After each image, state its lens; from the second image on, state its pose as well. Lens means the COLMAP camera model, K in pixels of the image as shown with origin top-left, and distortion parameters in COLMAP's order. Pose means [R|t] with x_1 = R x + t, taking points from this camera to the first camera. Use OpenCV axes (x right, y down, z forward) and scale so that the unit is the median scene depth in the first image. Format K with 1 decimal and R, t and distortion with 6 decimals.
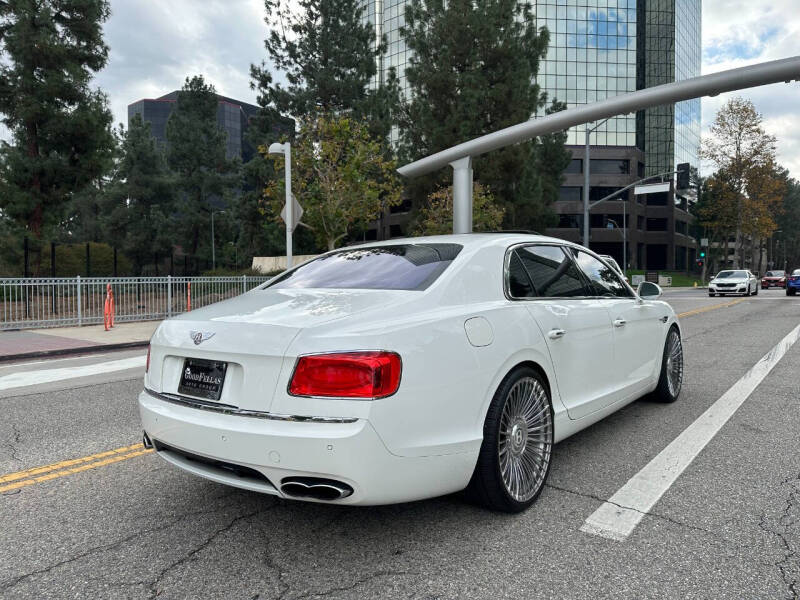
lens RADIAL K [[576.3, 0, 400.0], [0, 576.3, 300.0], [0, 0, 1]] dist [0.056738, -0.065276]
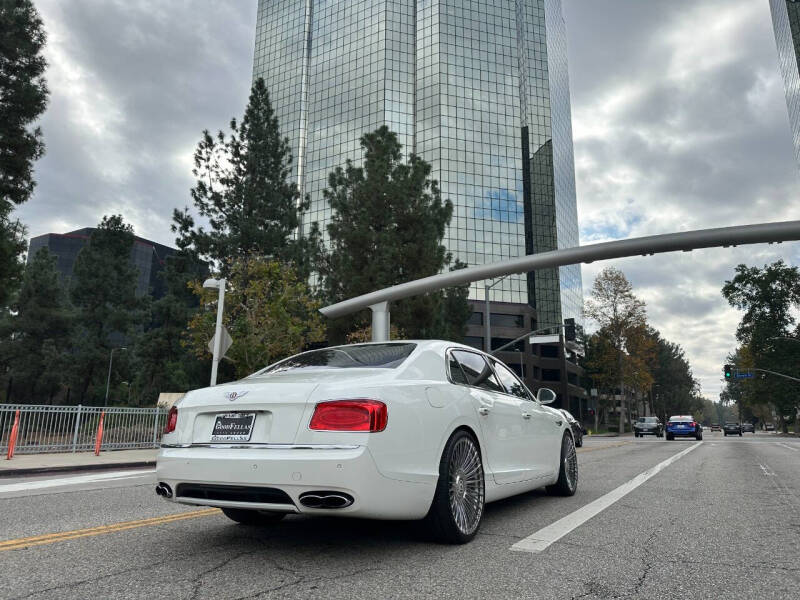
lens RADIAL K [[571.2, 0, 403.8], [0, 571.2, 296.4], [0, 0, 1]] dist [0.188562, -0.263693]
pose [[0.985903, 0.050697, 0.159454, -0.011922], [-0.007999, 0.966183, -0.257732, 0.013203], [-0.167128, 0.252823, 0.952968, -0.028008]]
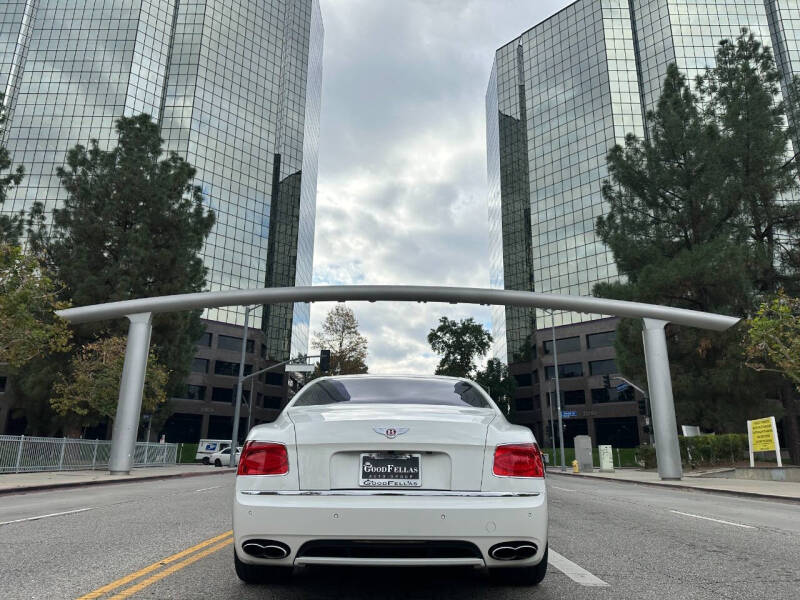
lens RADIAL K [[576.3, 0, 400.0], [0, 576.3, 300.0], [0, 0, 1]] dist [0.056738, -0.065276]
pose [[0.779435, 0.186553, 0.598063, -0.074354], [-0.000801, 0.954931, -0.296827, 0.010892], [-0.626483, 0.230878, 0.744456, 0.005591]]
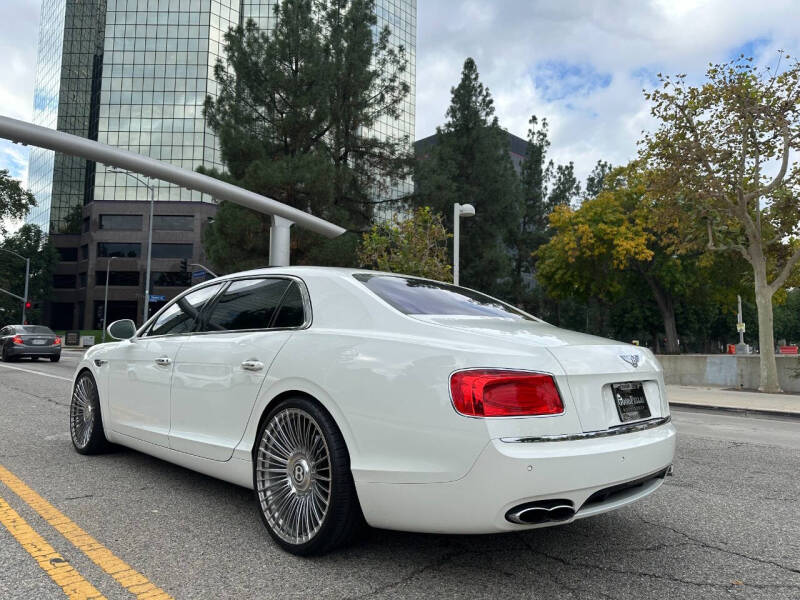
lens RADIAL K [[567.0, 0, 400.0], [0, 567.0, 300.0], [0, 0, 1]] dist [0.102835, -0.157709]
pose [[0.099197, 0.095662, 0.990459, -0.097801], [0.012282, 0.995175, -0.097348, 0.003681], [-0.994992, 0.021821, 0.097544, 0.092695]]
